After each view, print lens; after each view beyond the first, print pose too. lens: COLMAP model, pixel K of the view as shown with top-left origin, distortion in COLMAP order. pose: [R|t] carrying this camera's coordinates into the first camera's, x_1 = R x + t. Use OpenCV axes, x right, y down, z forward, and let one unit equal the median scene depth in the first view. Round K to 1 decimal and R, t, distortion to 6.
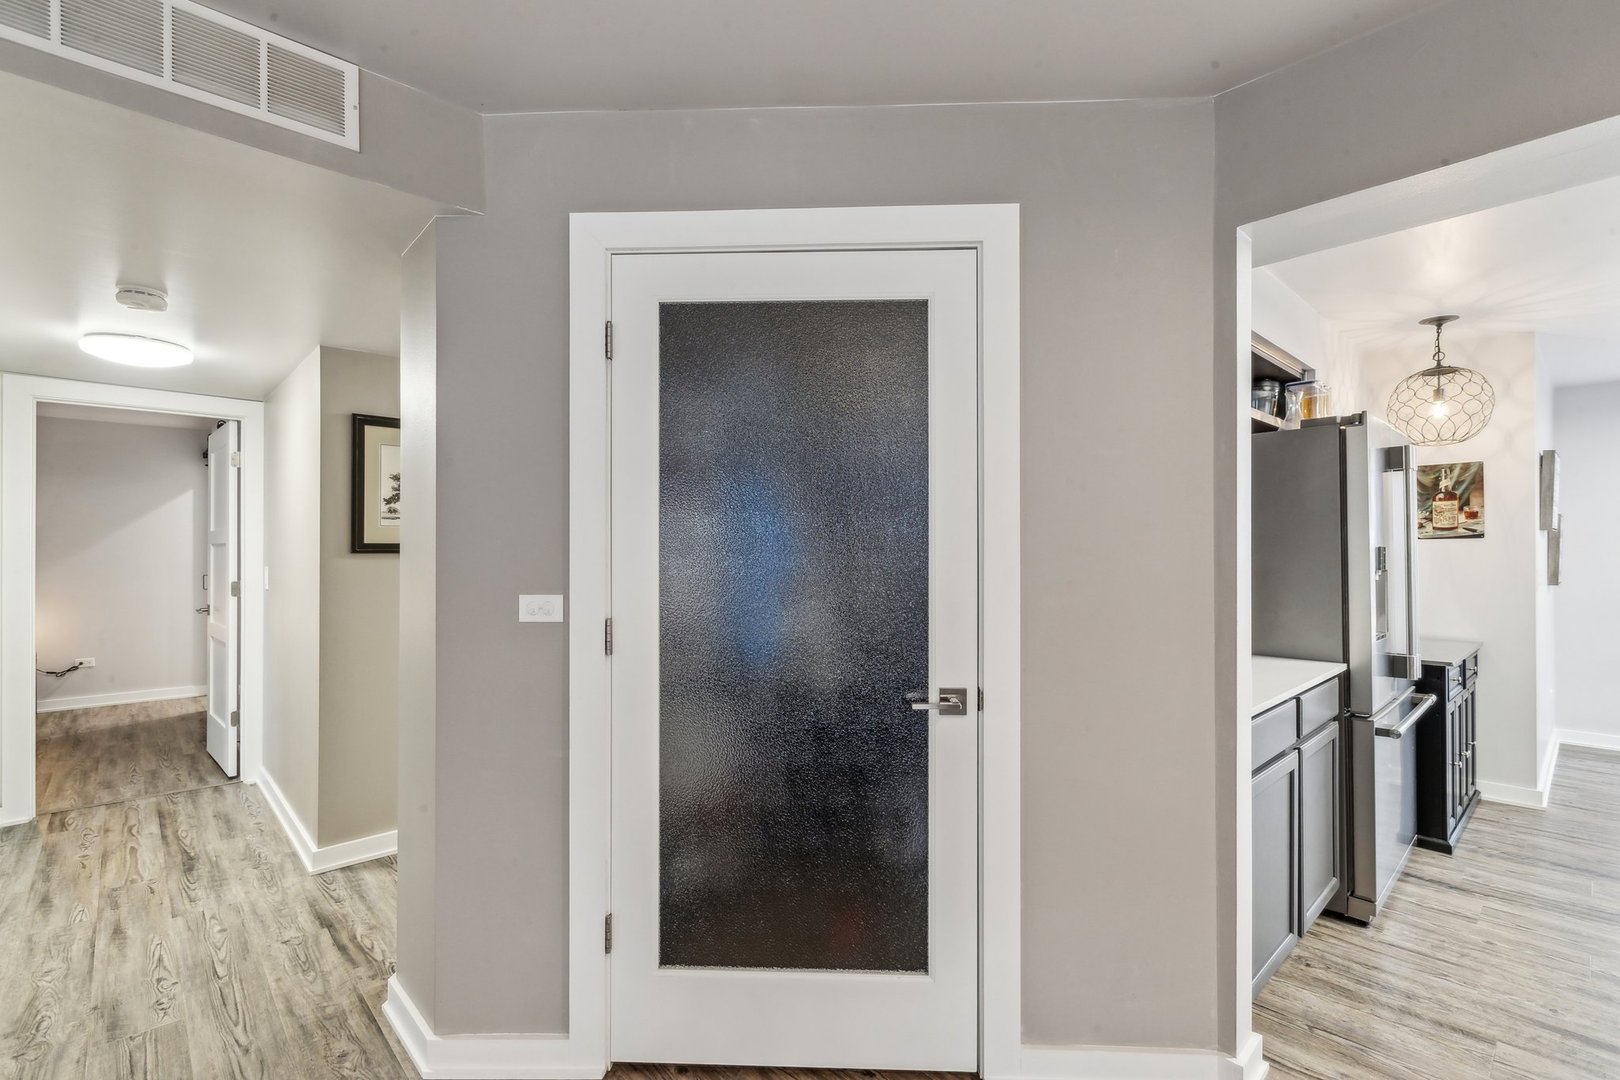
lens RADIAL K [[740.3, 0, 804.6], [0, 740.3, 544.3], [0, 0, 1]] dist [0.008060, -0.004044]
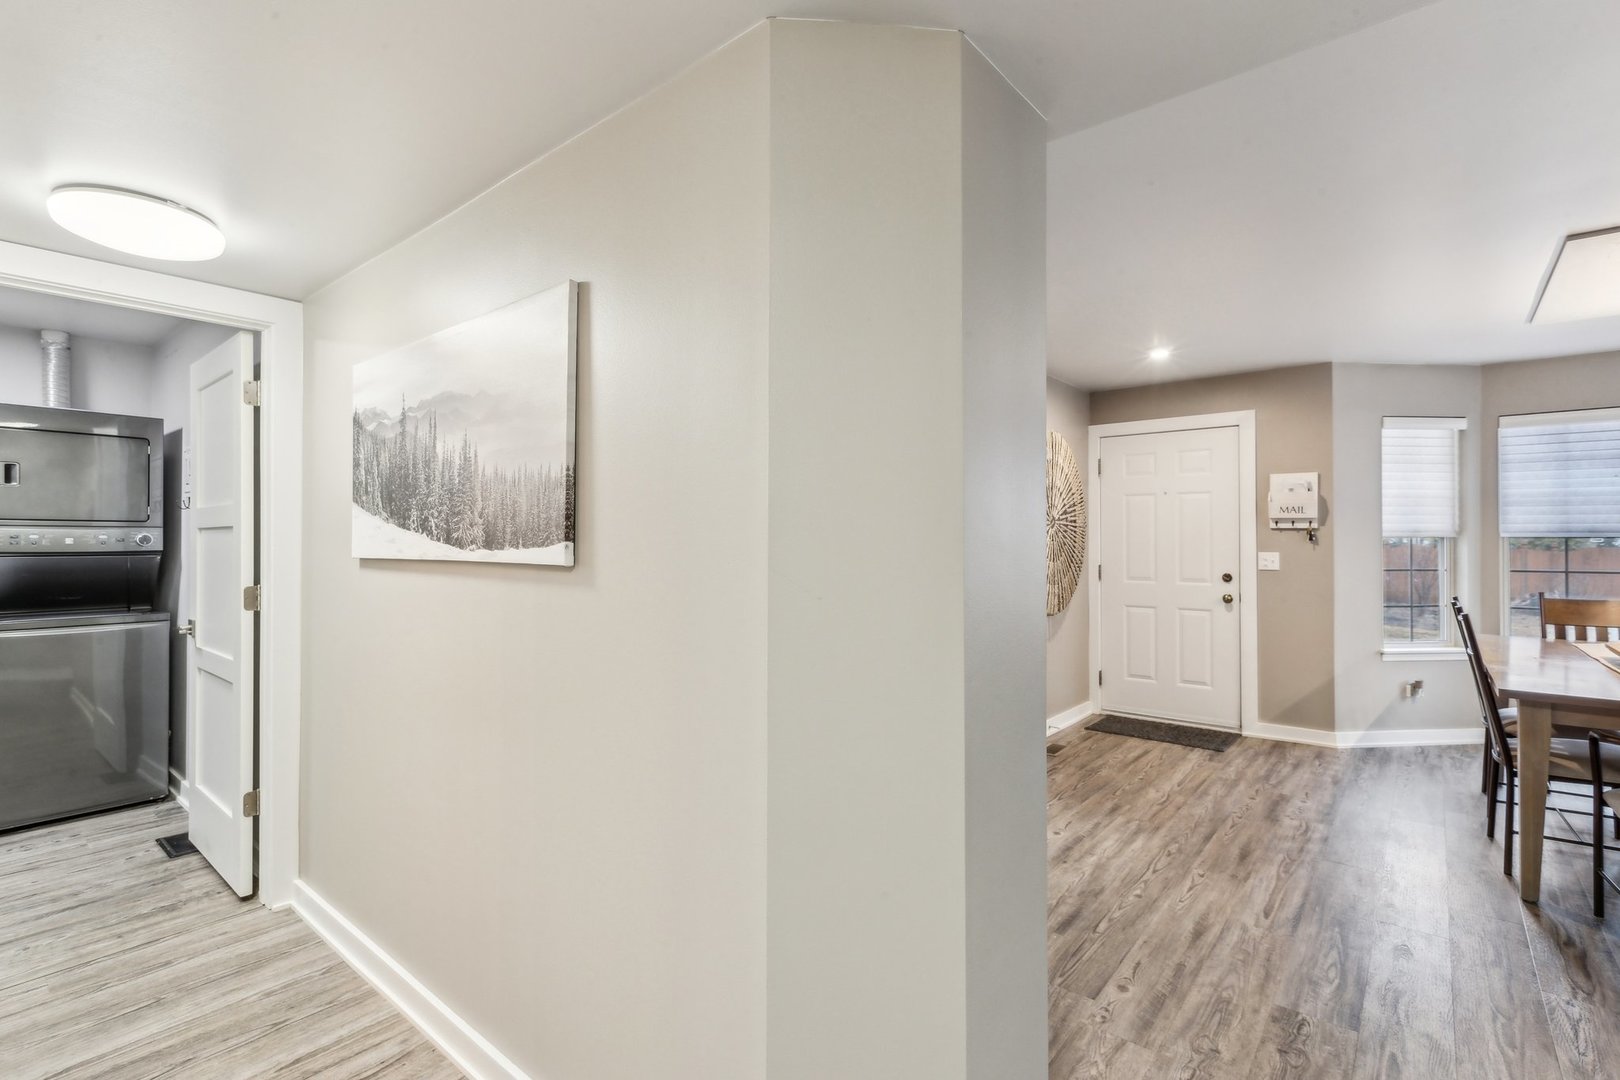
lens RADIAL K [[740.3, 0, 811.9], [0, 740.3, 536.5], [0, 0, 1]] dist [0.008060, -0.004044]
pose [[-0.142443, -0.003624, 0.989796, -0.600783], [-0.014081, 0.999900, 0.001634, 0.001540], [-0.989703, -0.013704, -0.142480, 0.657142]]
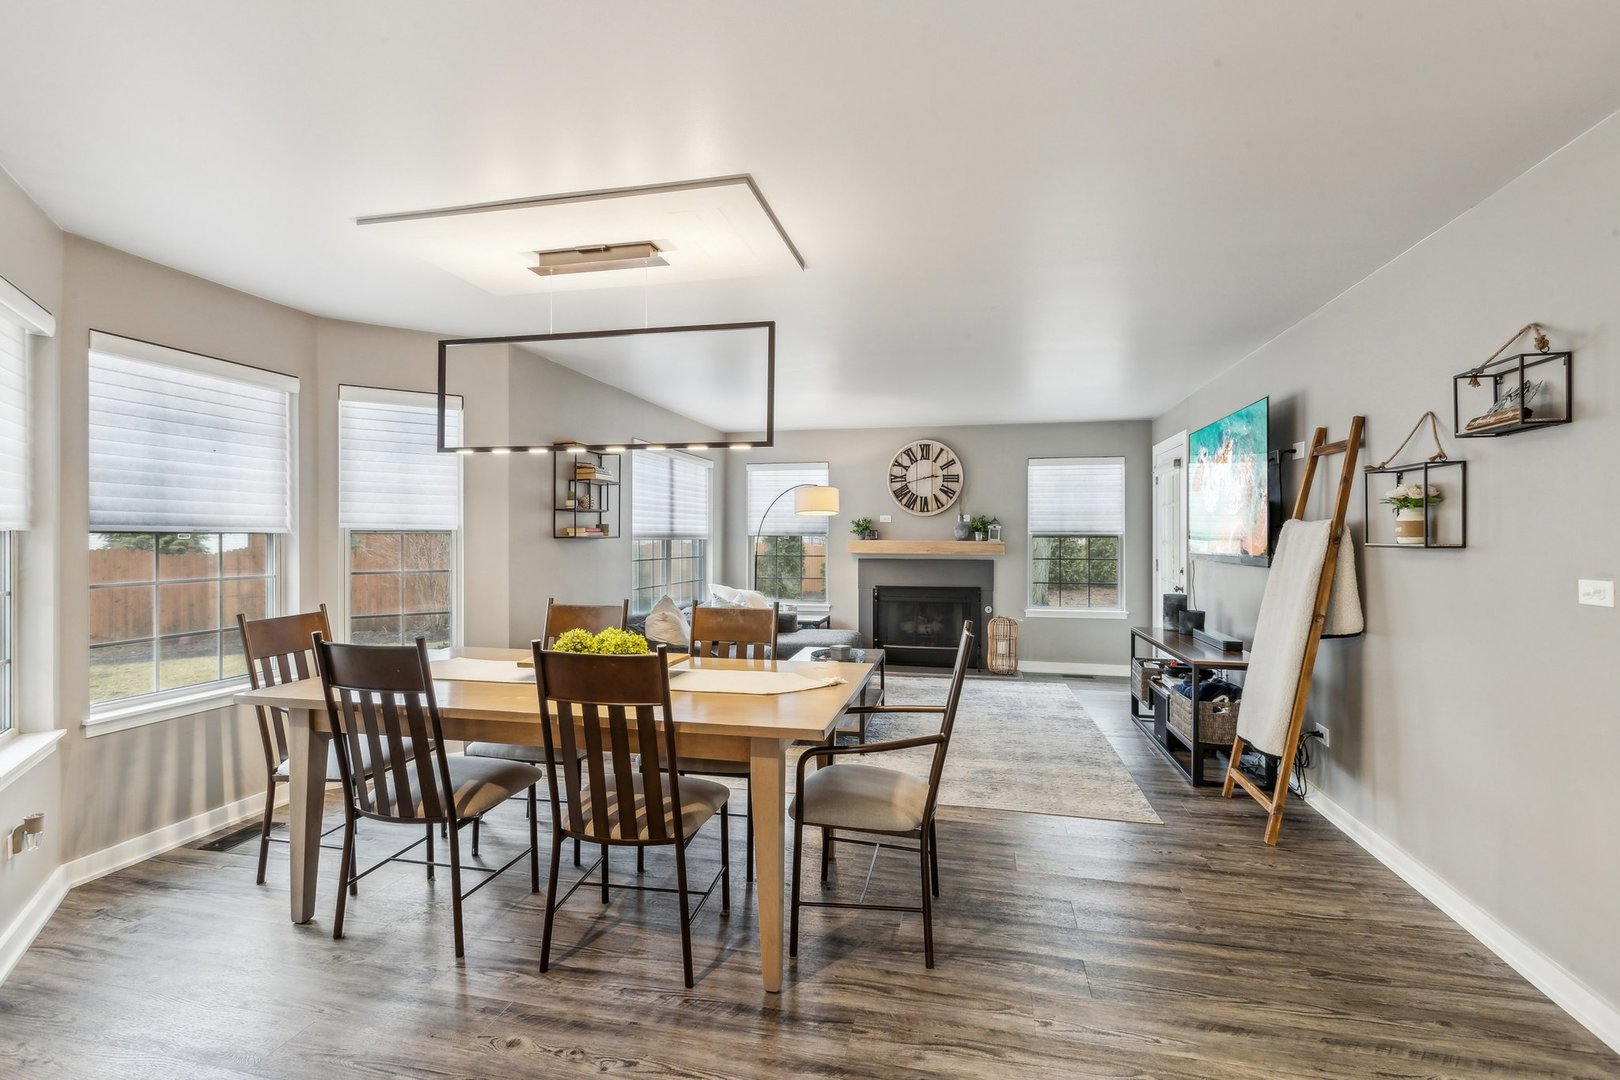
lens RADIAL K [[740.3, 0, 811.4], [0, 740.3, 536.3], [0, 0, 1]] dist [0.008060, -0.004044]
pose [[-0.823080, -0.009038, -0.567854, 0.275452], [-0.003216, 0.999932, -0.011253, -0.000725], [0.567917, -0.007436, -0.823052, 0.369221]]
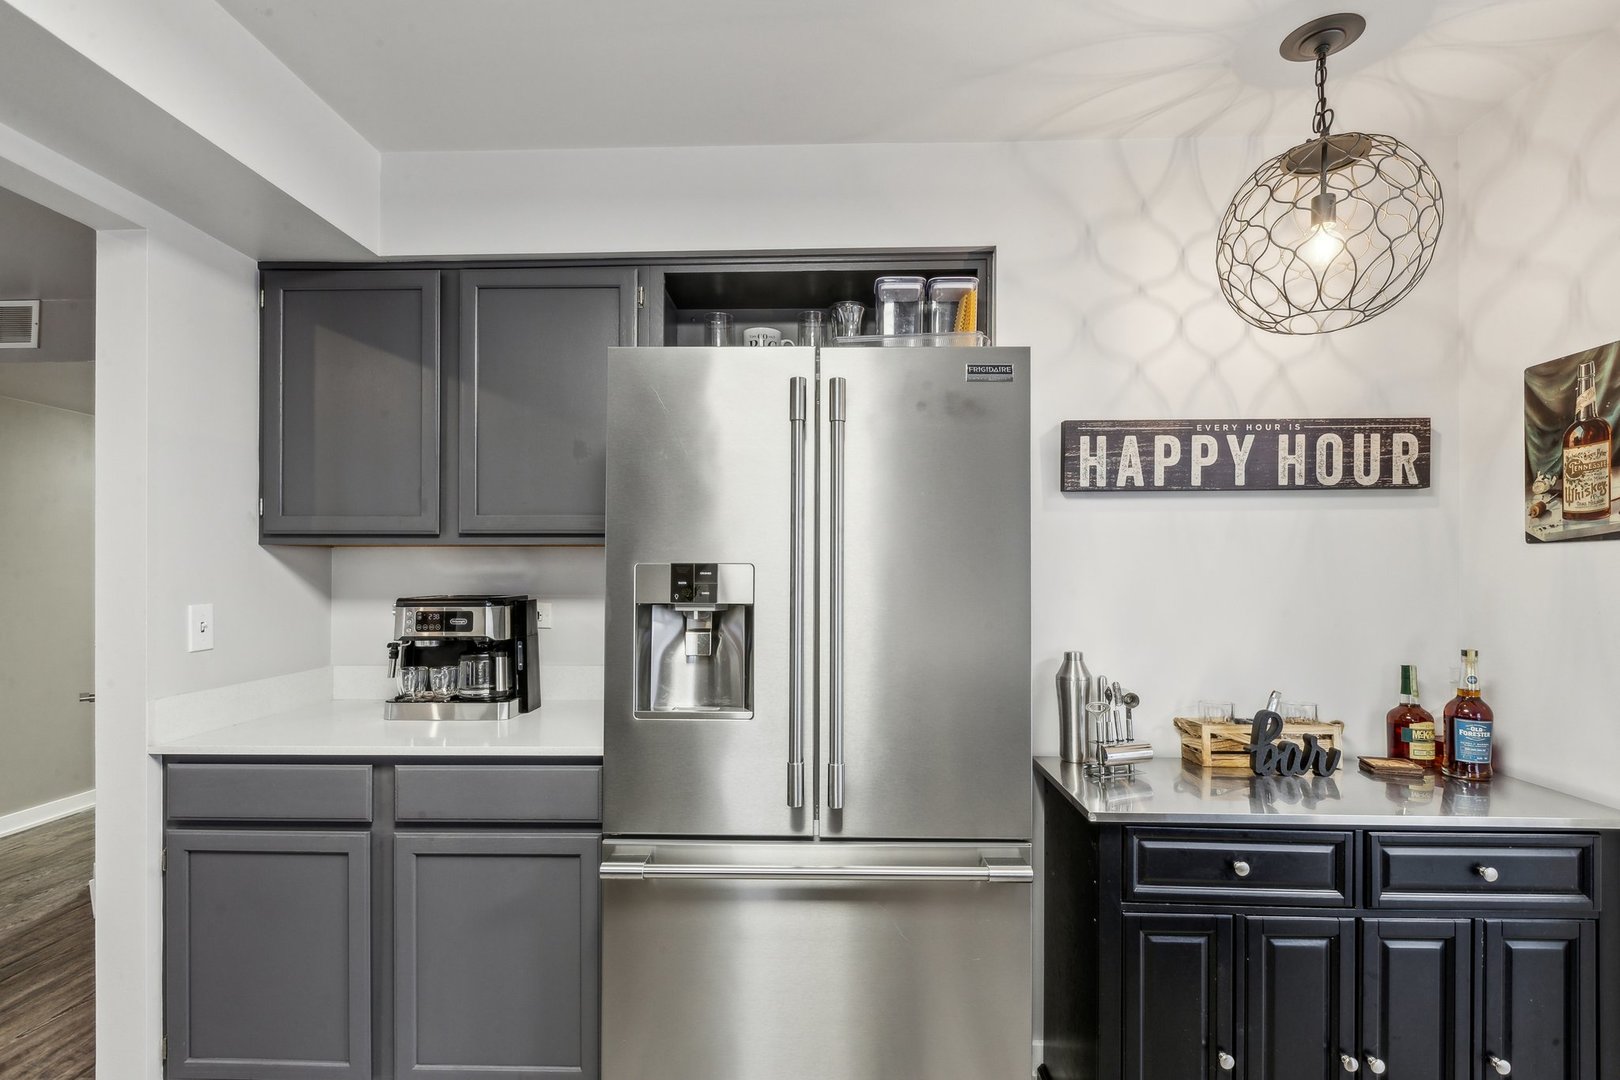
lens RADIAL K [[773.6, 0, 841.8], [0, 773.6, 563.3], [0, 0, 1]] dist [0.000959, -0.001137]
pose [[0.715322, -0.008577, -0.698742, 0.867394], [0.010599, 0.999943, -0.001425, 0.000684], [0.698714, -0.006387, 0.715372, 0.434688]]
